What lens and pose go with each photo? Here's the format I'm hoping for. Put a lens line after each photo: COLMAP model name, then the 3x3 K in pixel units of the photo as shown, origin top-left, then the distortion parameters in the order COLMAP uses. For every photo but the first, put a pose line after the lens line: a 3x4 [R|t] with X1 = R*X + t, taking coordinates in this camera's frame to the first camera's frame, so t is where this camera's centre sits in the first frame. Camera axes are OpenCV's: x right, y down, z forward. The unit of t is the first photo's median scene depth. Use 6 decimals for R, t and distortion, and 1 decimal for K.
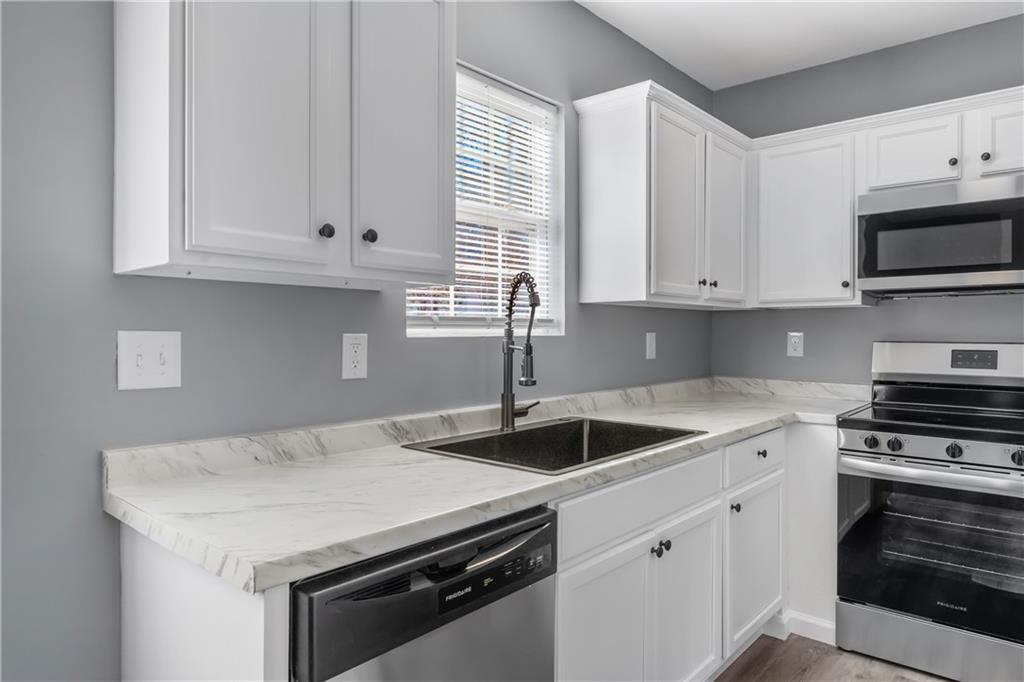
lens RADIAL K [[647.0, 0, 517.4], [0, 647.0, 339.4], [0, 0, 1]] dist [0.000465, -0.003724]
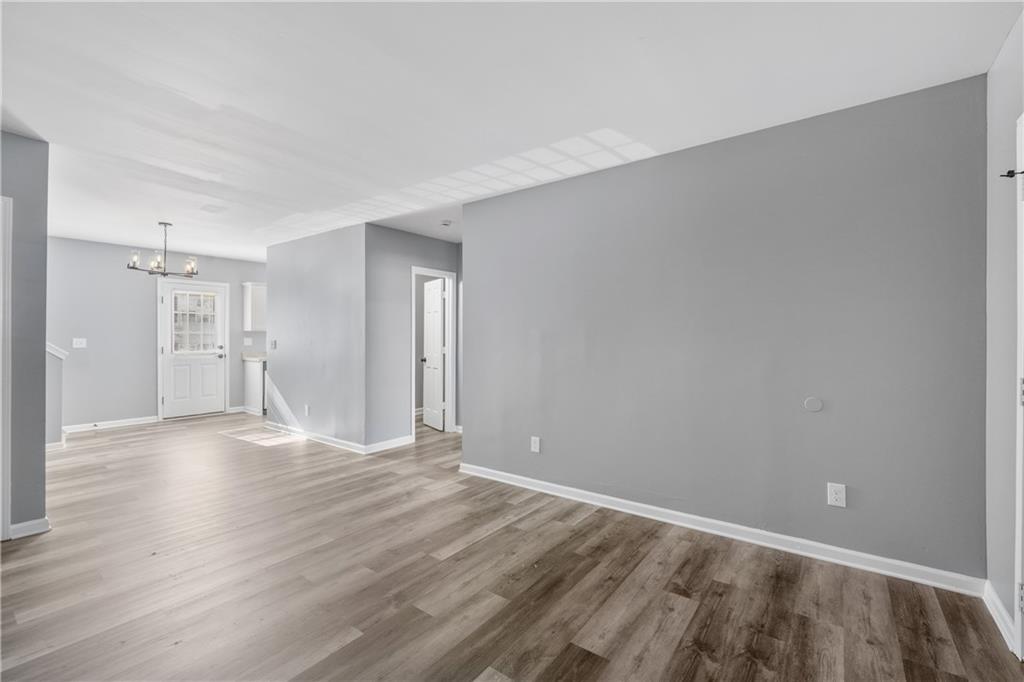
lens RADIAL K [[429.0, 0, 516.8], [0, 429.0, 338.5], [0, 0, 1]] dist [0.002452, -0.000603]
pose [[0.996441, 0.001581, 0.084281, 1.333622], [-0.000788, 0.999955, -0.009440, 0.022284], [-0.084293, 0.009340, 0.996397, -2.655586]]
